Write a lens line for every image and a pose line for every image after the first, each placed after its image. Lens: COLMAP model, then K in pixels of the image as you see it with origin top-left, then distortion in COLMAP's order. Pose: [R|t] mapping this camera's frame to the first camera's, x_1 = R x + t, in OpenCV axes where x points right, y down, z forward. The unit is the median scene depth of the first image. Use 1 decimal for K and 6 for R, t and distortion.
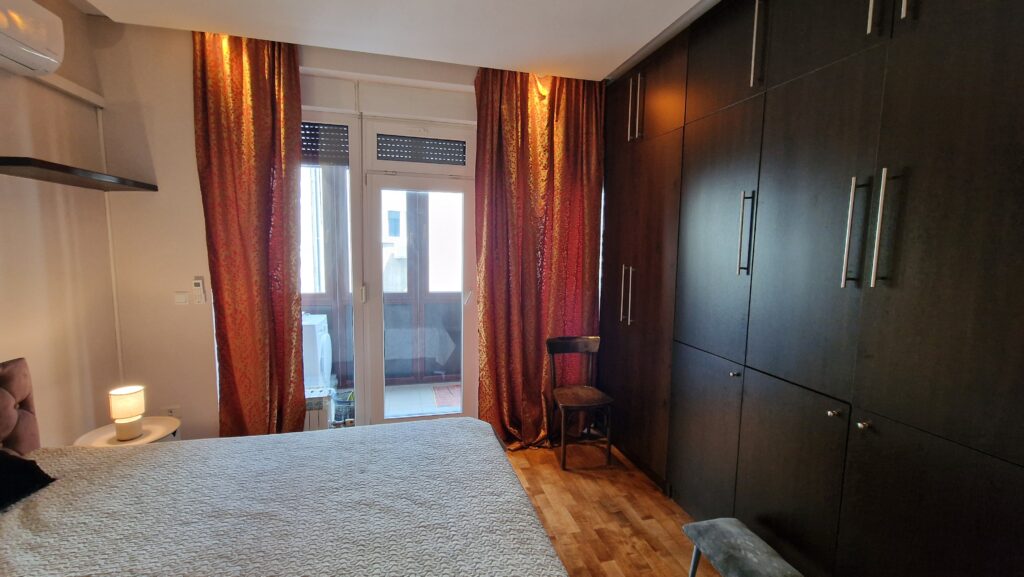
lens RADIAL K [[418.4, 0, 508.3], [0, 418.4, 290.1], [0, 0, 1]] dist [-0.000534, -0.000907]
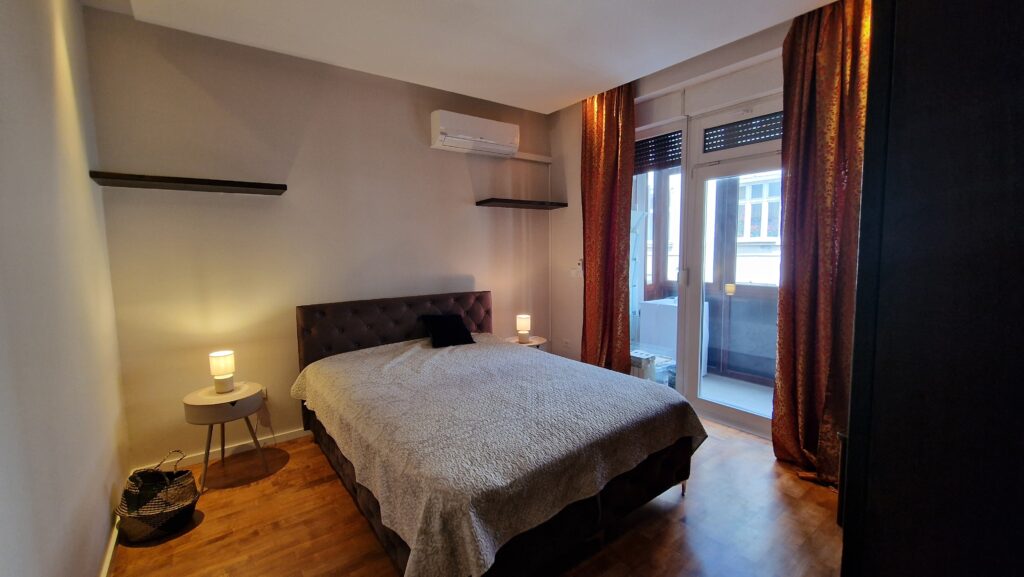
lens RADIAL K [[412.0, 0, 514.4], [0, 412.0, 294.0], [0, 0, 1]] dist [0.000953, -0.000336]
pose [[0.396870, 0.079335, -0.914440, 0.504303], [-0.084956, 0.995156, 0.049466, 0.037296], [0.913935, 0.058056, 0.401687, 0.153966]]
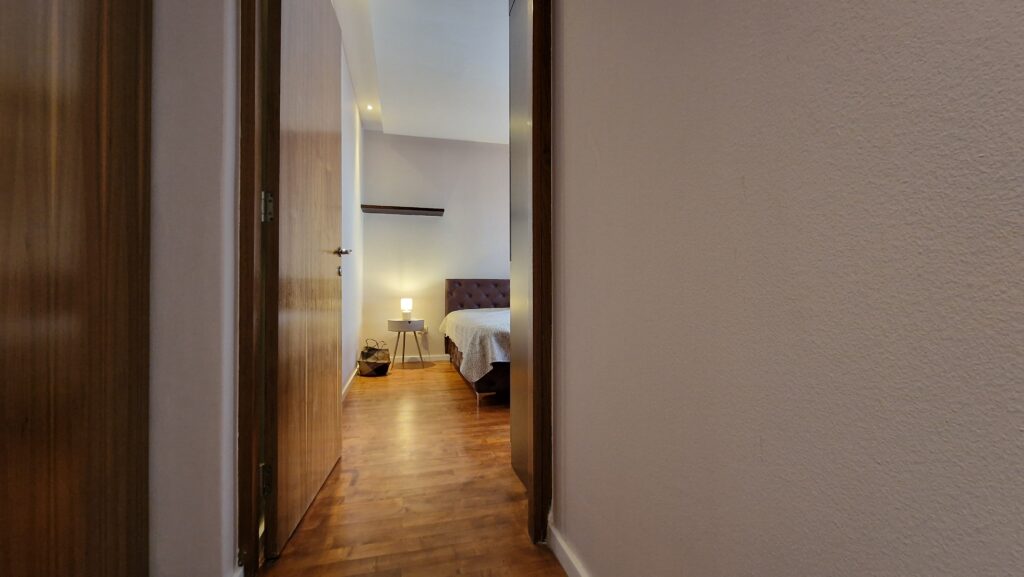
lens RADIAL K [[412.0, 0, 514.4], [0, 412.0, 294.0], [0, 0, 1]] dist [0.000953, -0.000336]
pose [[0.011103, -0.016438, -0.999803, 1.038624], [-0.107250, 0.994077, -0.017535, 0.208669], [0.994170, 0.107423, 0.009274, 0.331862]]
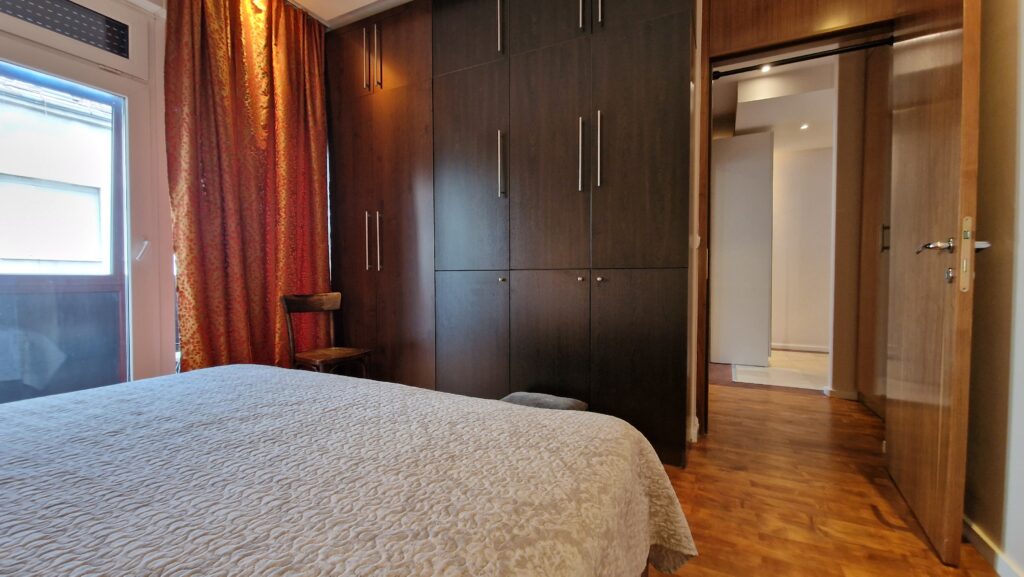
lens RADIAL K [[418.4, 0, 508.3], [0, 418.4, 290.1], [0, 0, 1]] dist [-0.000534, -0.000907]
pose [[0.660120, -0.035237, 0.750333, -0.240057], [0.091056, 0.995287, -0.033368, 0.179485], [-0.745621, 0.090349, 0.660217, 0.114264]]
